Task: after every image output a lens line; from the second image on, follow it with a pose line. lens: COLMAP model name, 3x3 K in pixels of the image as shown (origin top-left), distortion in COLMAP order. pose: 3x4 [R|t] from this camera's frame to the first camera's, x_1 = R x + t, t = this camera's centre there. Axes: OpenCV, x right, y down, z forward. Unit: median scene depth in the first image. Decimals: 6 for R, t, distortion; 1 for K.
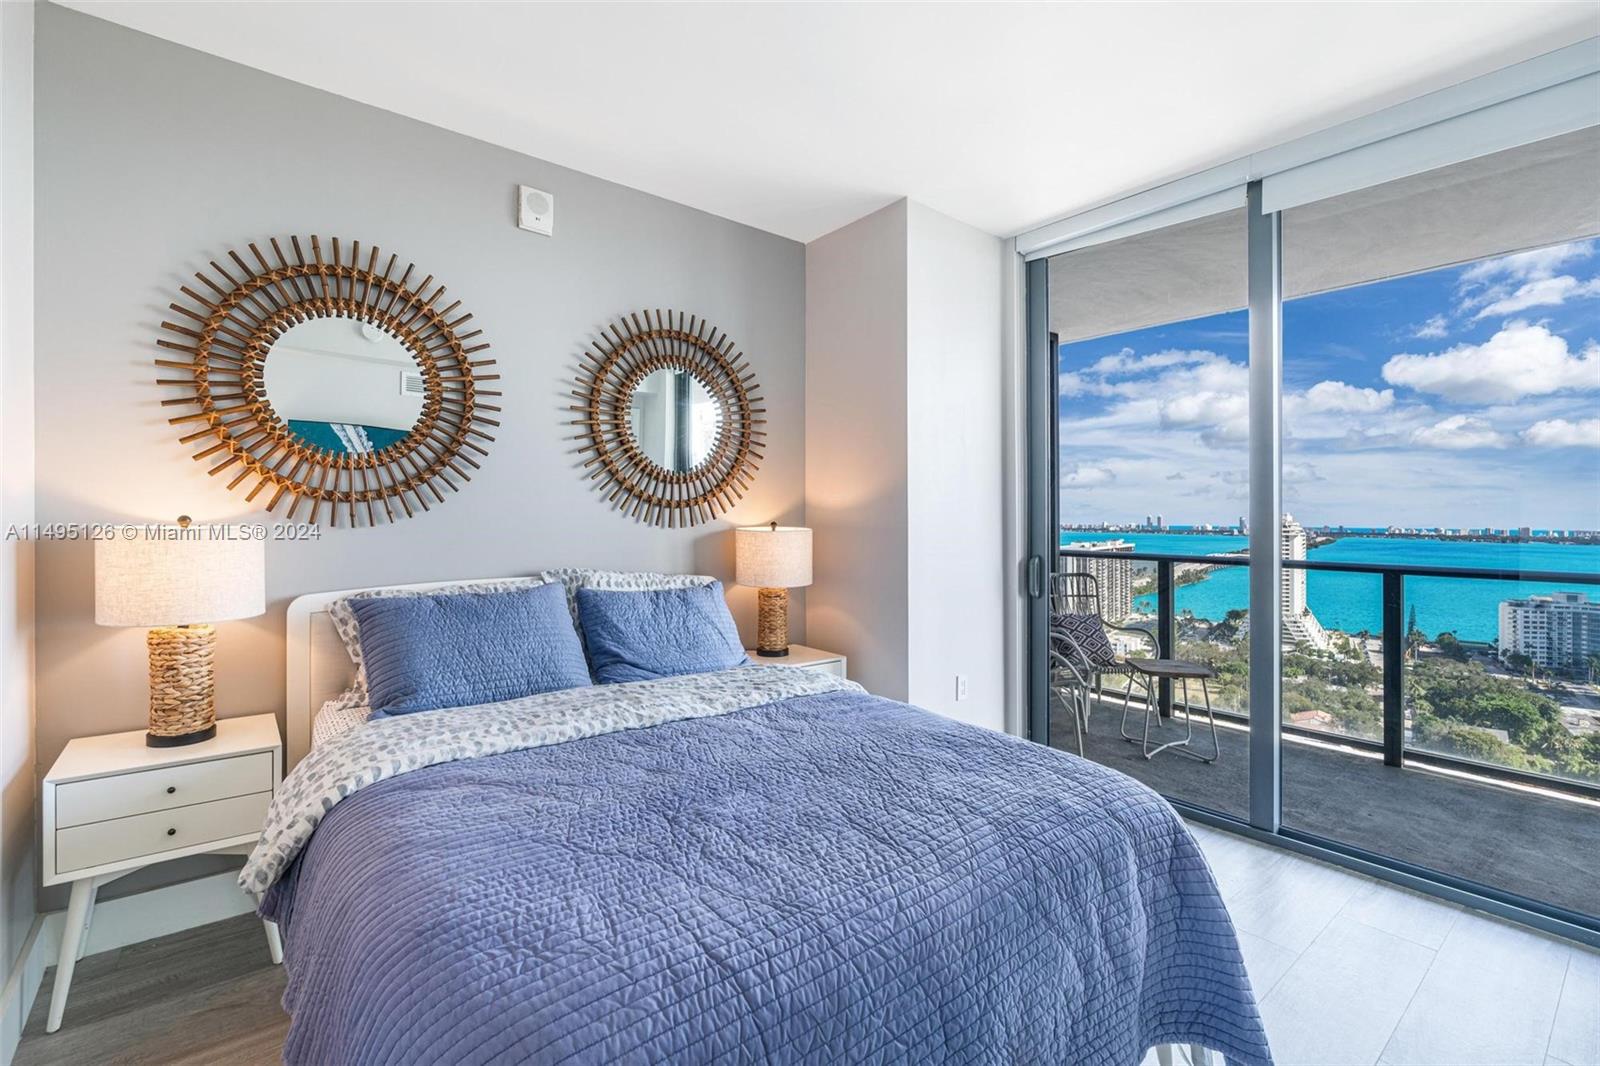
lens RADIAL K [[710.9, 0, 800.7], [0, 710.9, 515.6], [0, 0, 1]] dist [0.001199, -0.000011]
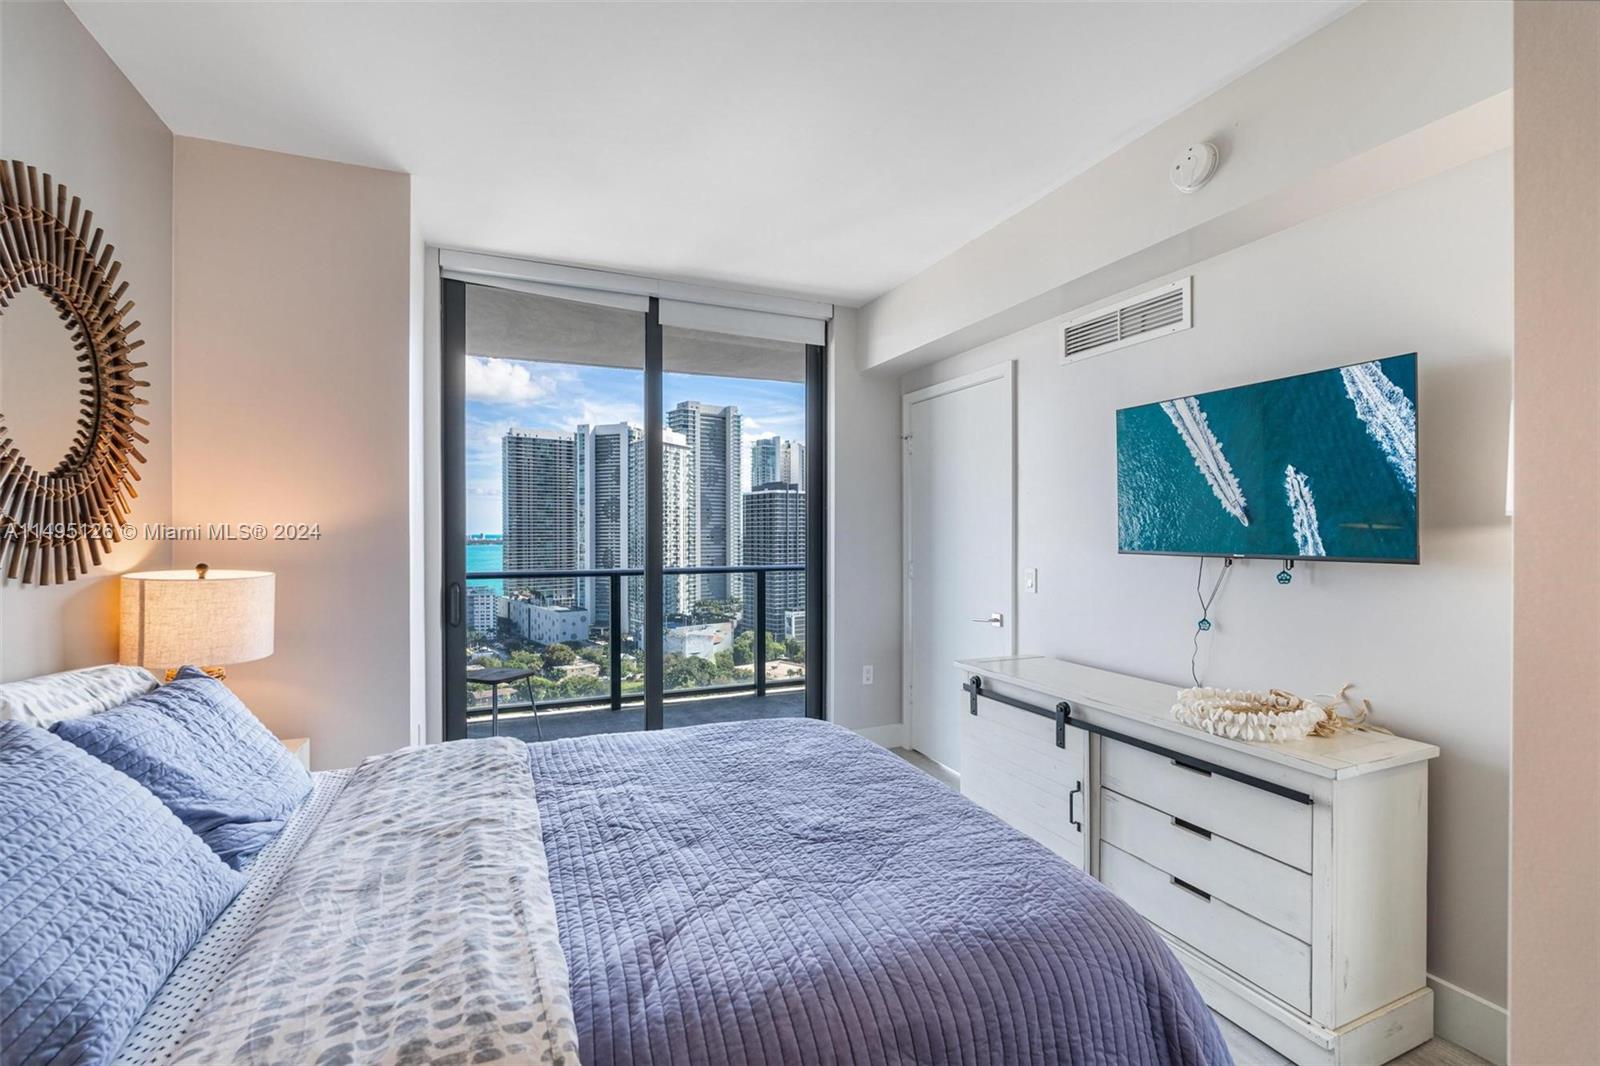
lens RADIAL K [[714.5, 0, 798.1], [0, 714.5, 523.4], [0, 0, 1]] dist [-0.002589, -0.000234]
pose [[0.269051, -0.001376, 0.963125, -0.565738], [0.002027, 0.999998, 0.000863, -0.030111], [-0.963124, 0.001720, 0.269053, 0.329177]]
